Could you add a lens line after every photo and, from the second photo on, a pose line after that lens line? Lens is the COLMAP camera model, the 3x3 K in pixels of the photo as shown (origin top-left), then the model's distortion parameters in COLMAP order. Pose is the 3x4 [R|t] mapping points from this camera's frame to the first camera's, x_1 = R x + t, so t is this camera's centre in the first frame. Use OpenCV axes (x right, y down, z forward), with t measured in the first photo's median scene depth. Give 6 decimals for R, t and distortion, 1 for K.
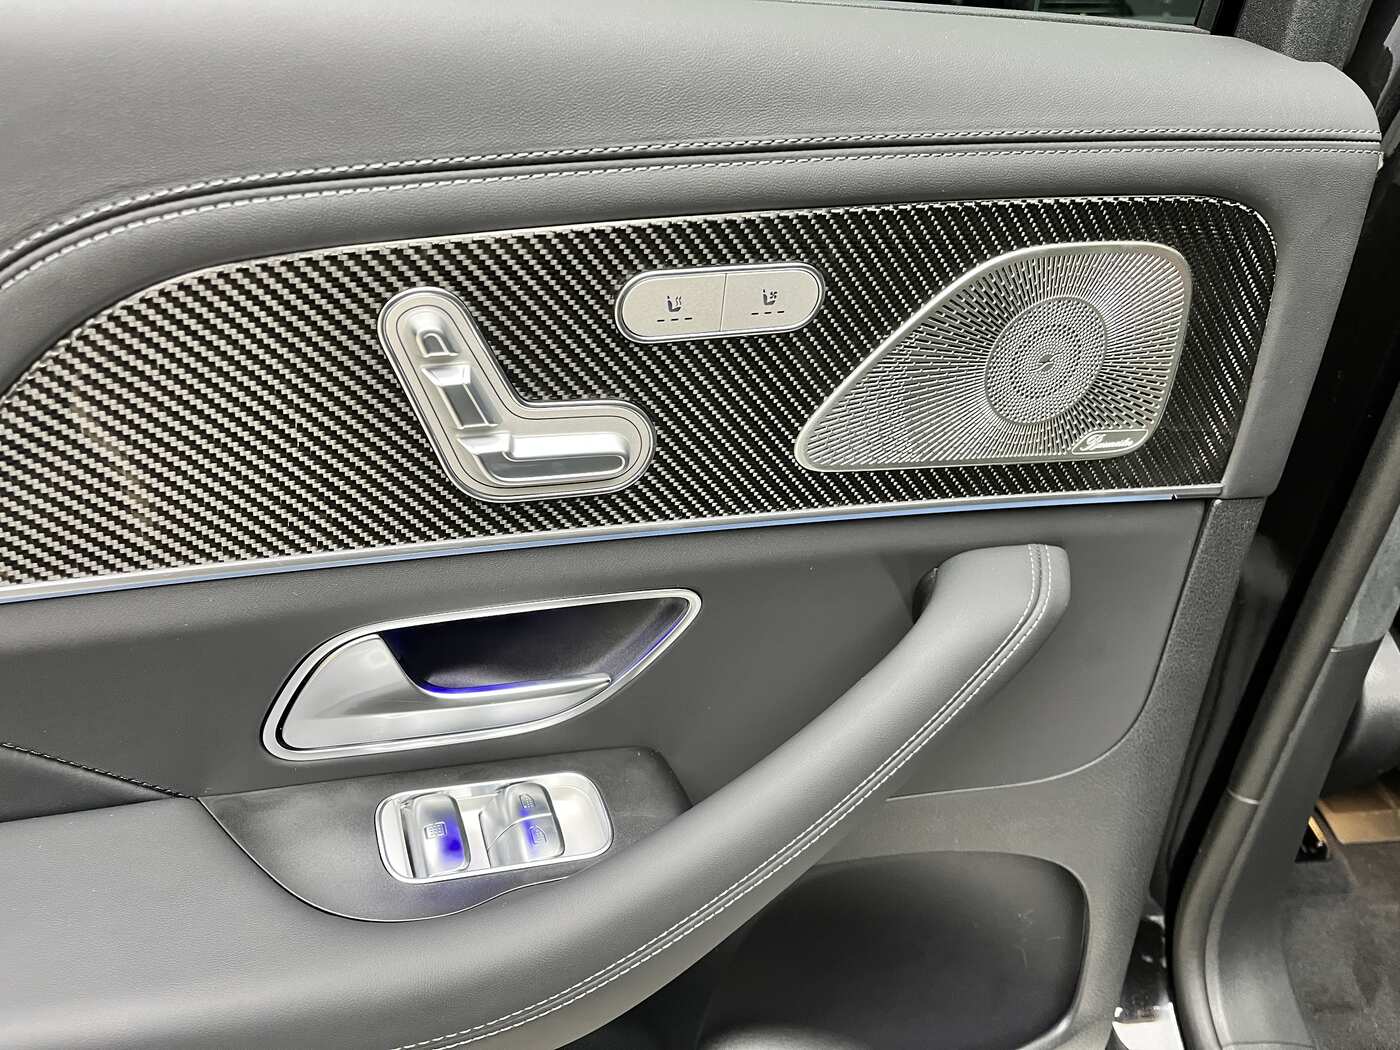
lens RADIAL K [[1075.7, 0, 697.0], [0, 1075.7, 519.3], [0, 0, 1]] dist [0.043423, -0.049495]
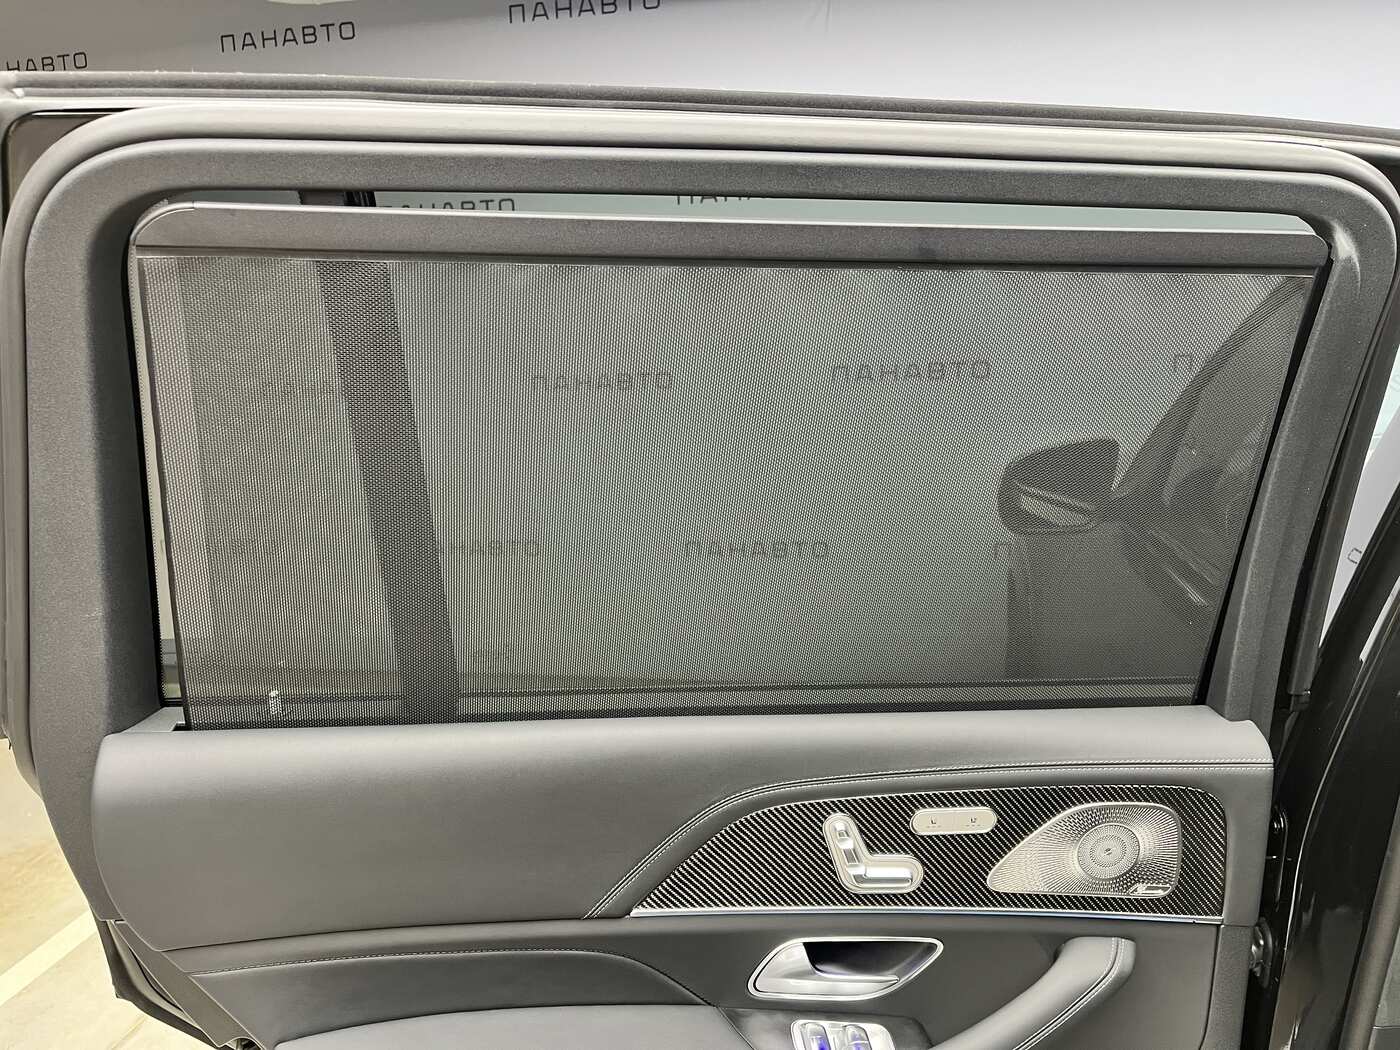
lens RADIAL K [[1075.7, 0, 695.0], [0, 1075.7, 529.3], [0, 0, 1]] dist [0.043423, -0.049495]
pose [[0.965677, 0.030883, -0.257904, 0.066820], [-0.095734, 0.965324, -0.242867, -0.180695], [0.241461, 0.259221, 0.935148, -1.593984]]
